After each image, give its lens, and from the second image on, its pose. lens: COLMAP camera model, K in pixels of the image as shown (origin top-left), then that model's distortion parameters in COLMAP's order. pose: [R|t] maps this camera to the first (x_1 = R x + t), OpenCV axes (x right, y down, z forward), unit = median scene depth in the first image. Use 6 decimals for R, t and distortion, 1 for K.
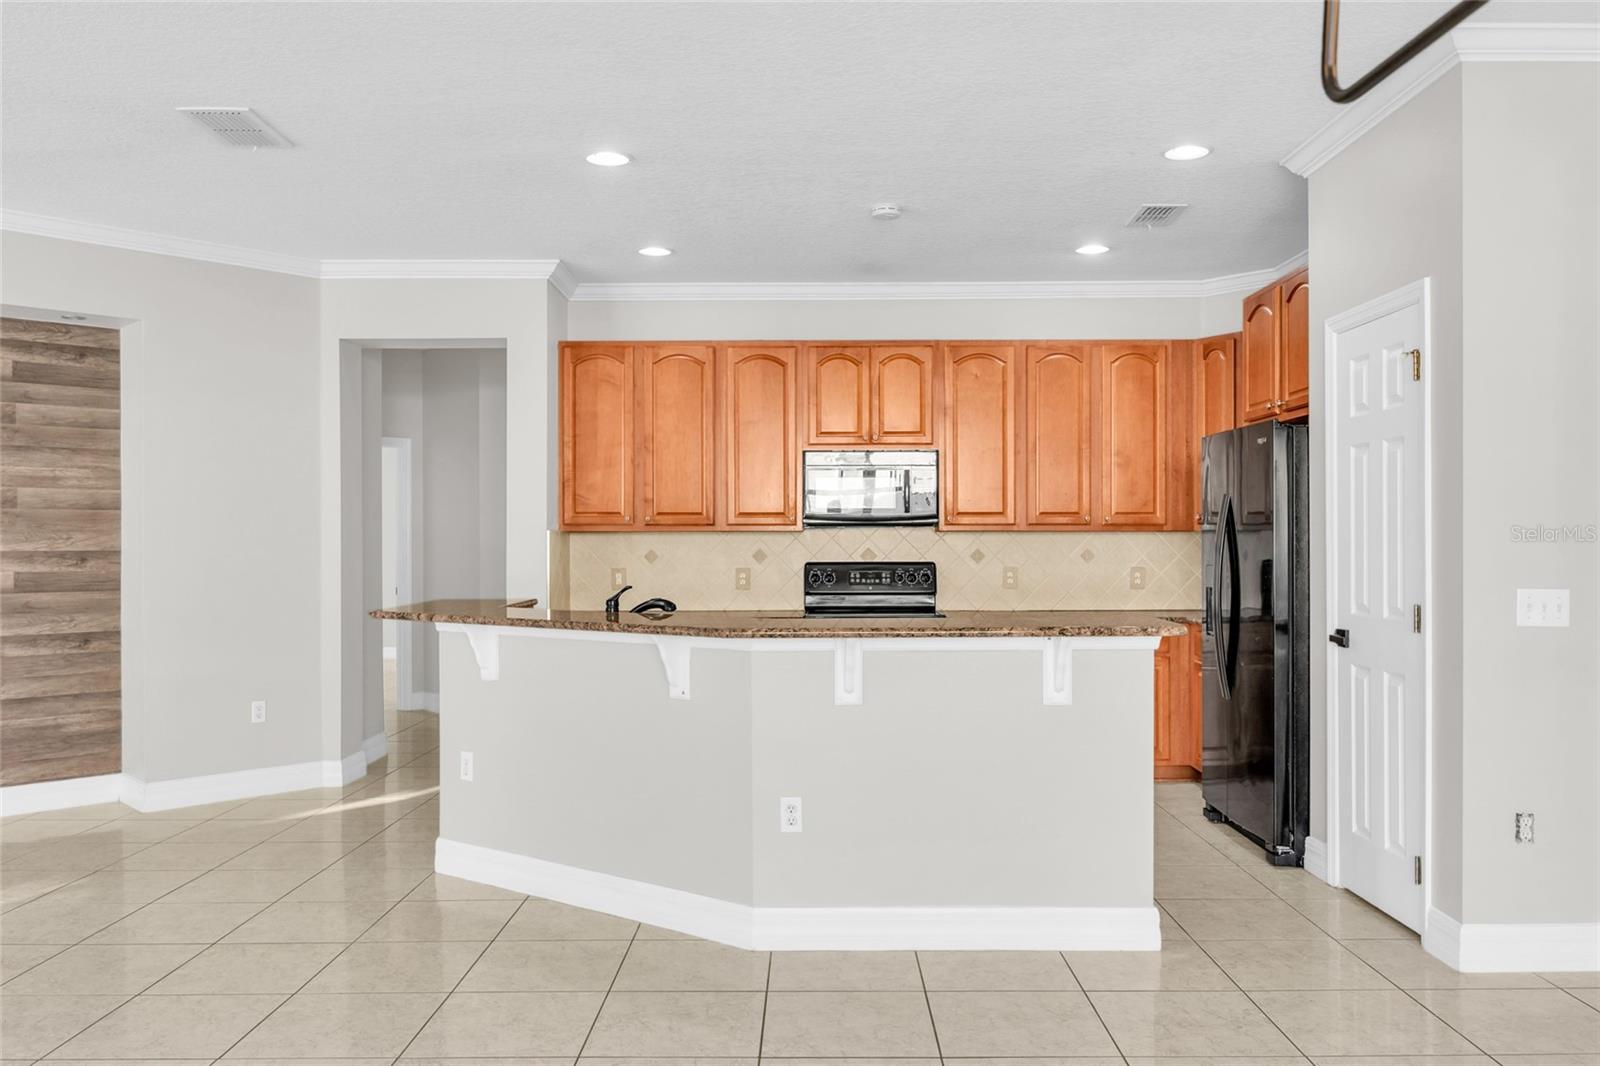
lens RADIAL K [[1239.3, 0, 807.6], [0, 1239.3, 559.8], [0, 0, 1]] dist [-0.002096, 0.001089]
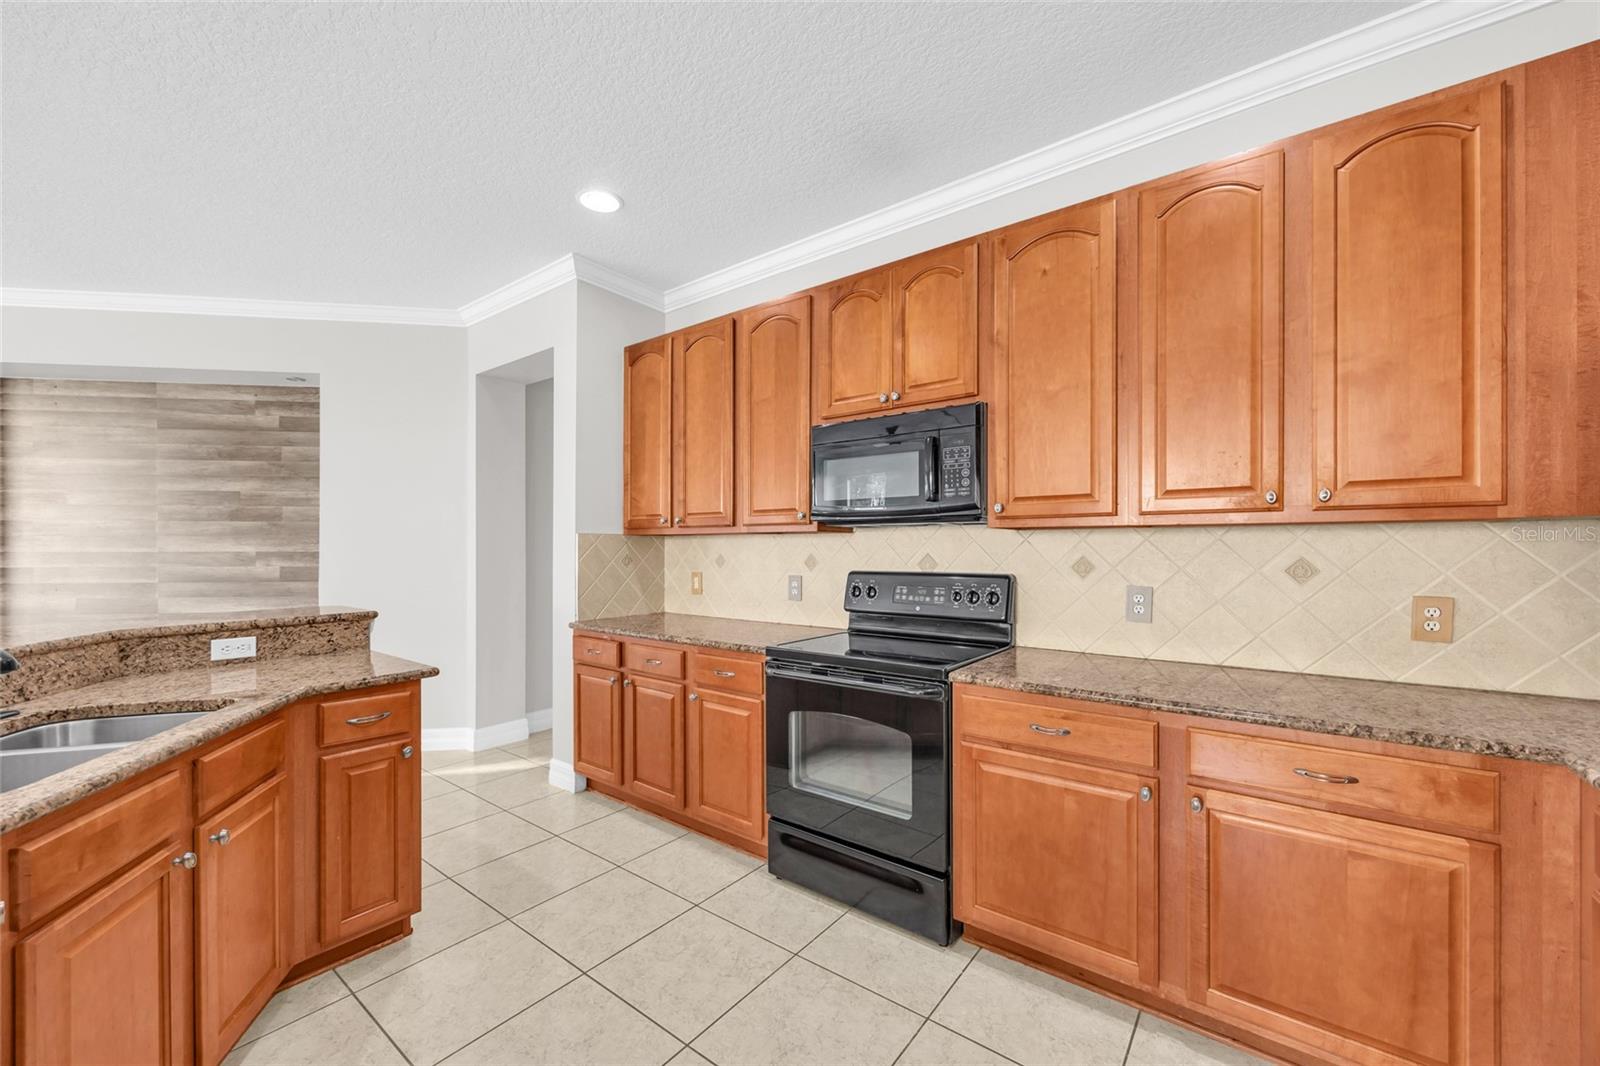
lens RADIAL K [[620.3, 0, 807.0], [0, 620.3, 549.7], [0, 0, 1]] dist [-0.004018, -0.000137]
pose [[0.802573, 0.003721, -0.596542, 0.229135], [-0.009298, 0.999937, -0.006272, -0.009373], [0.596482, 0.010580, 0.802557, 0.706591]]
